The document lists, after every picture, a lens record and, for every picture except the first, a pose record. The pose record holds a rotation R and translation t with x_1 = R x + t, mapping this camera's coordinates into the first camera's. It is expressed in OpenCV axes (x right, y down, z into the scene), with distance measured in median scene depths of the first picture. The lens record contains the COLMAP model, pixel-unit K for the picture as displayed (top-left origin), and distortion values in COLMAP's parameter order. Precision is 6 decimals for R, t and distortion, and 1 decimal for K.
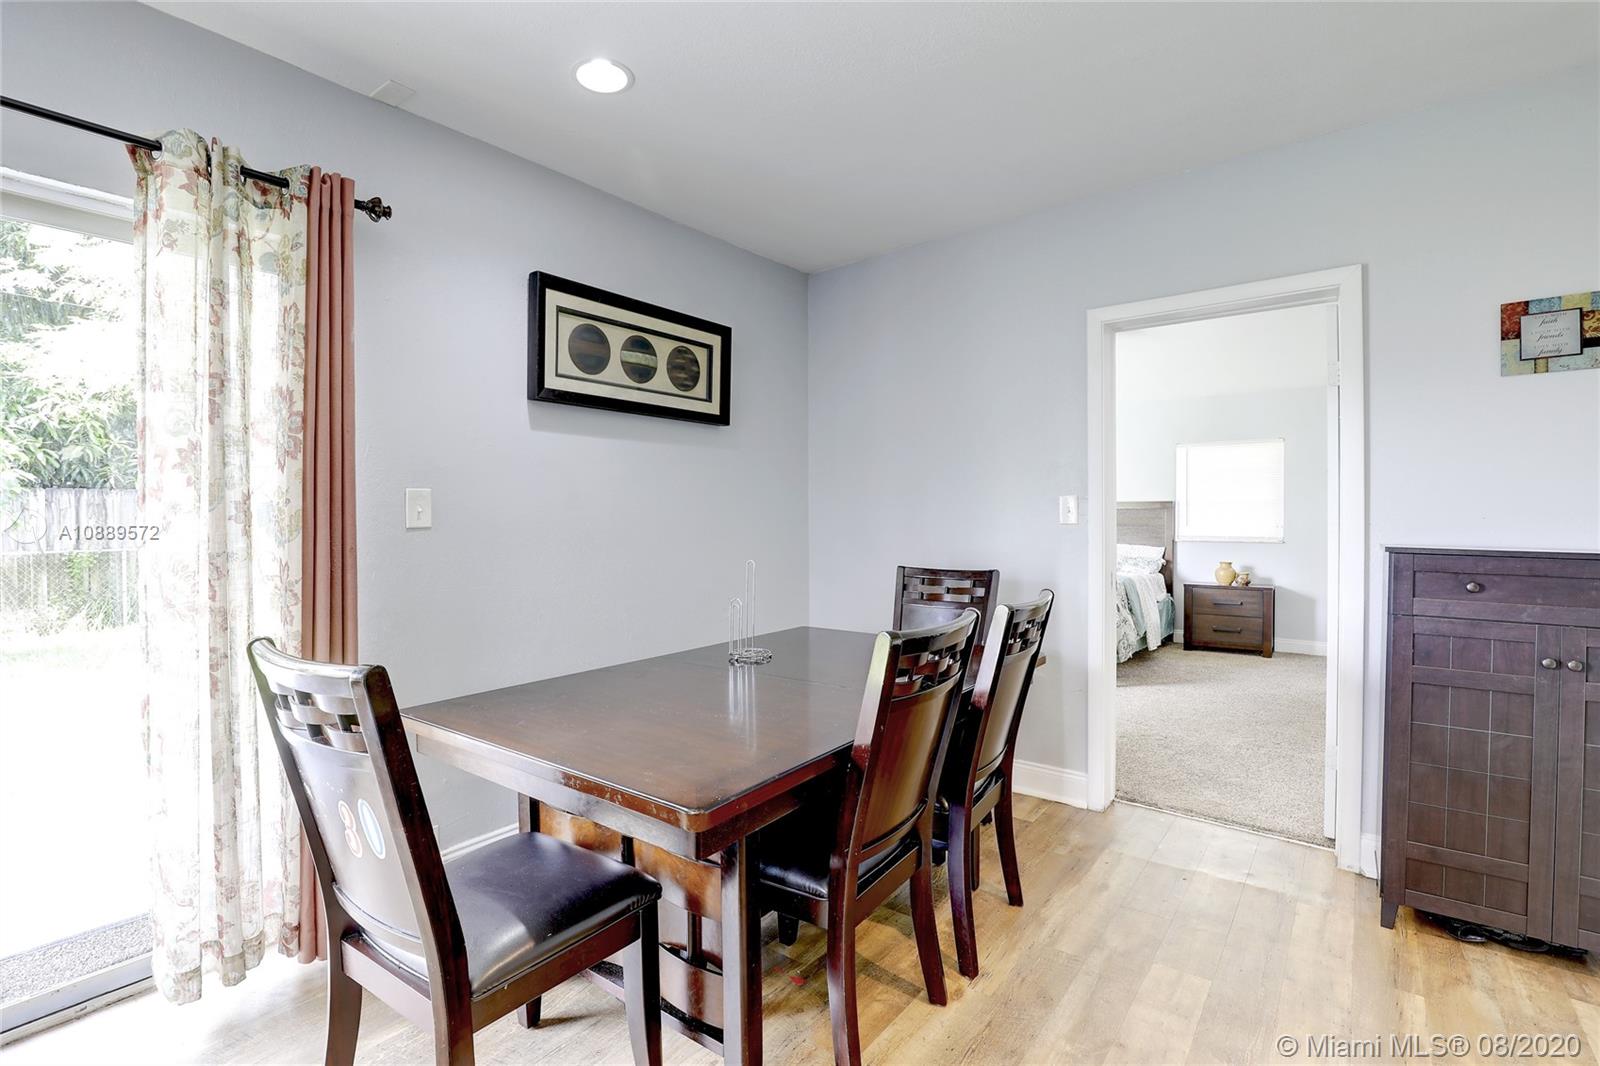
lens RADIAL K [[733.5, 0, 815.9], [0, 733.5, 527.5], [0, 0, 1]] dist [-0.025810, 0.001807]
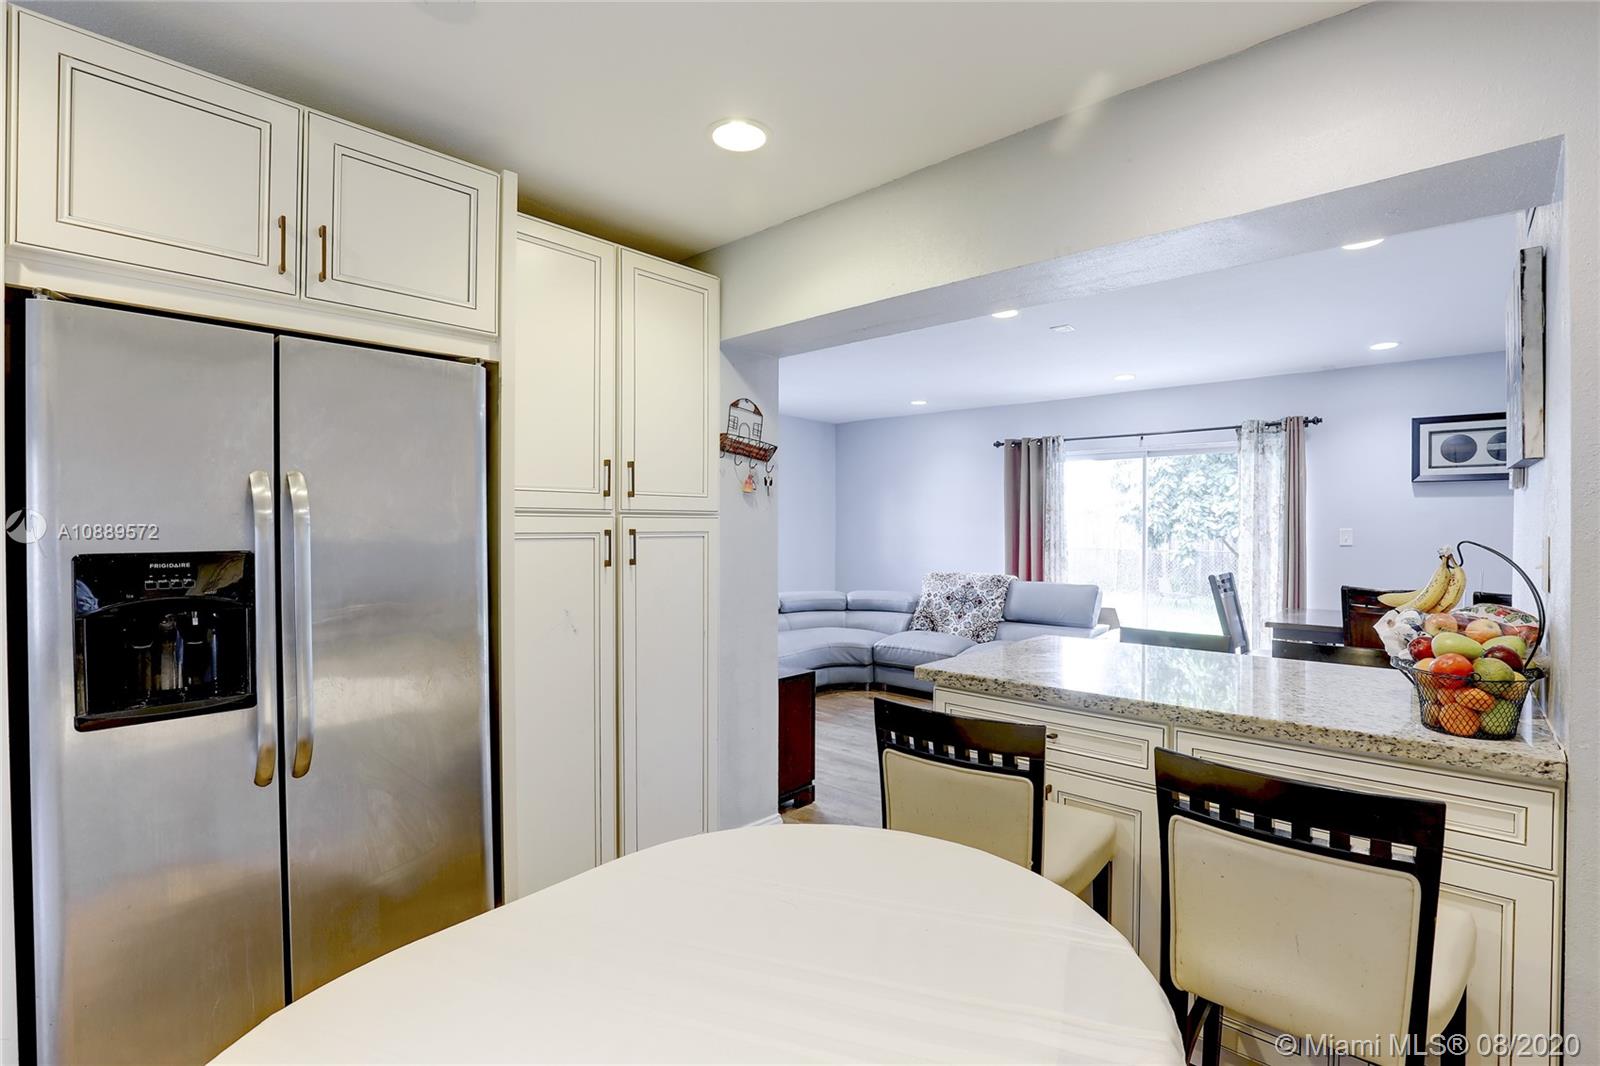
lens RADIAL K [[733.5, 0, 802.8], [0, 733.5, 523.9], [0, 0, 1]] dist [-0.025810, 0.001807]
pose [[-0.049305, 0.002952, -0.998779, 2.397640], [-0.015912, 0.999866, 0.003740, -0.063719], [0.998657, 0.016077, -0.049252, -0.806714]]
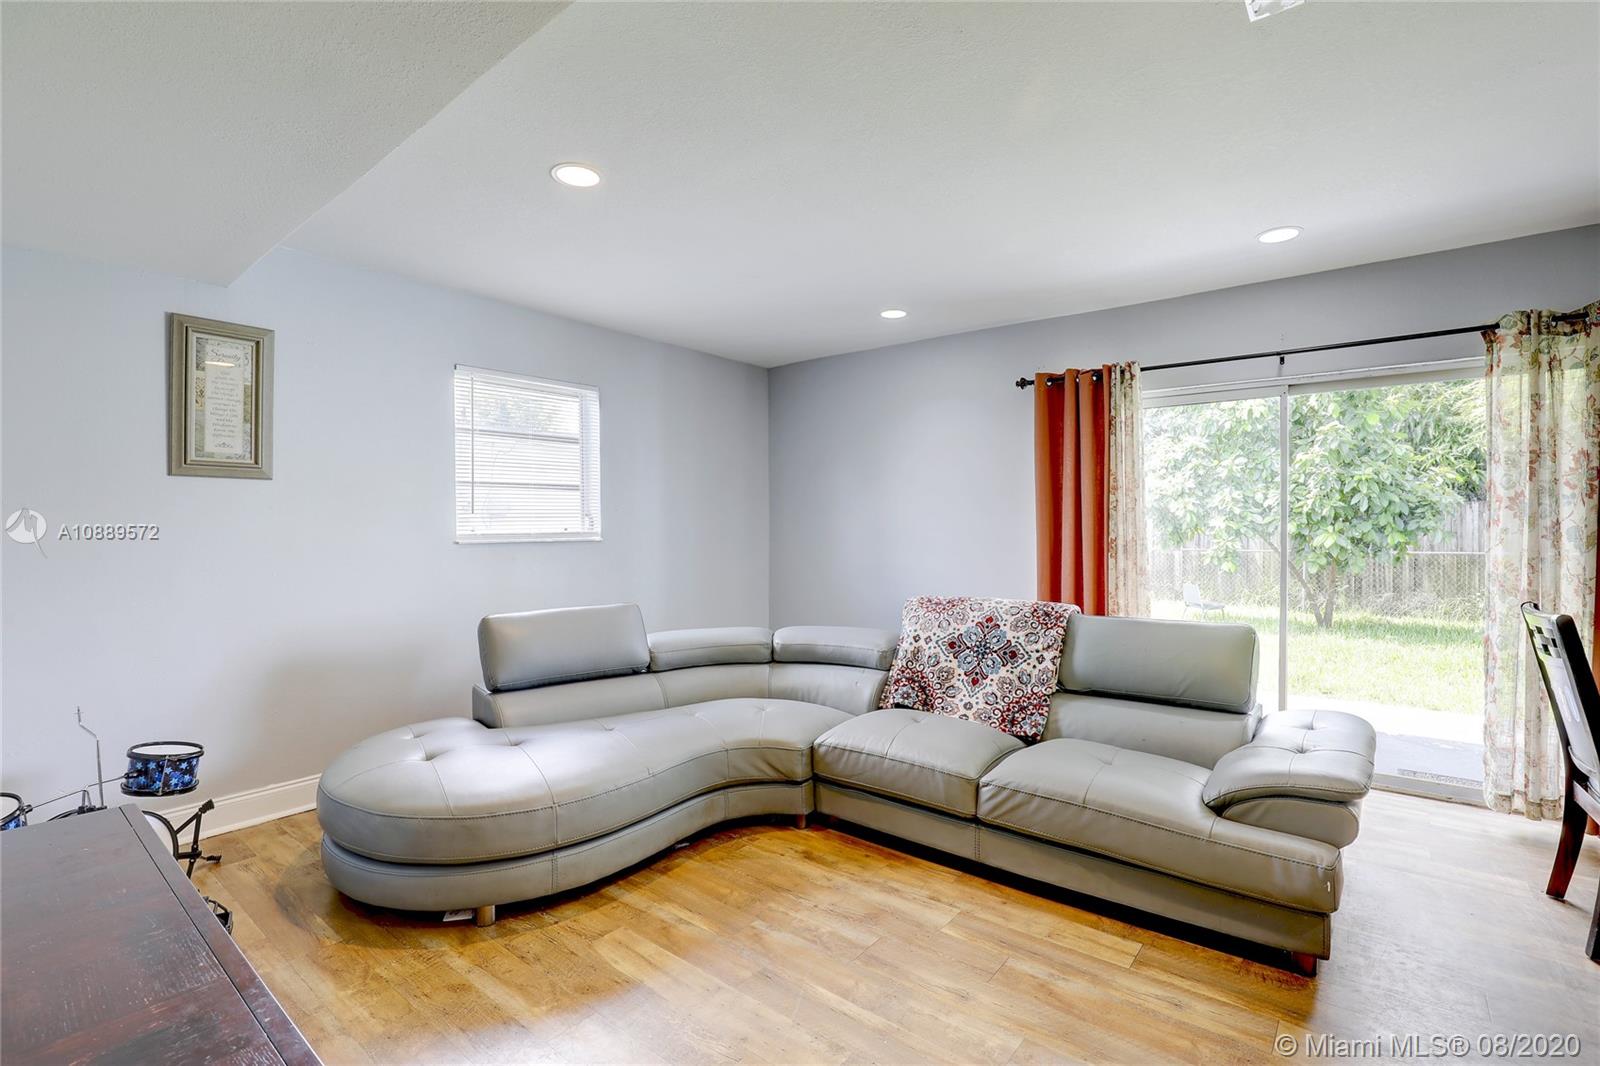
lens RADIAL K [[733.5, 0, 768.6], [0, 733.5, 528.0], [0, 0, 1]] dist [-0.025810, 0.001807]
pose [[-0.049532, 0.008616, -0.998735, 0.890794], [-0.009960, 0.999909, 0.009121, -0.030247], [0.998723, 0.010399, -0.049442, -0.675836]]
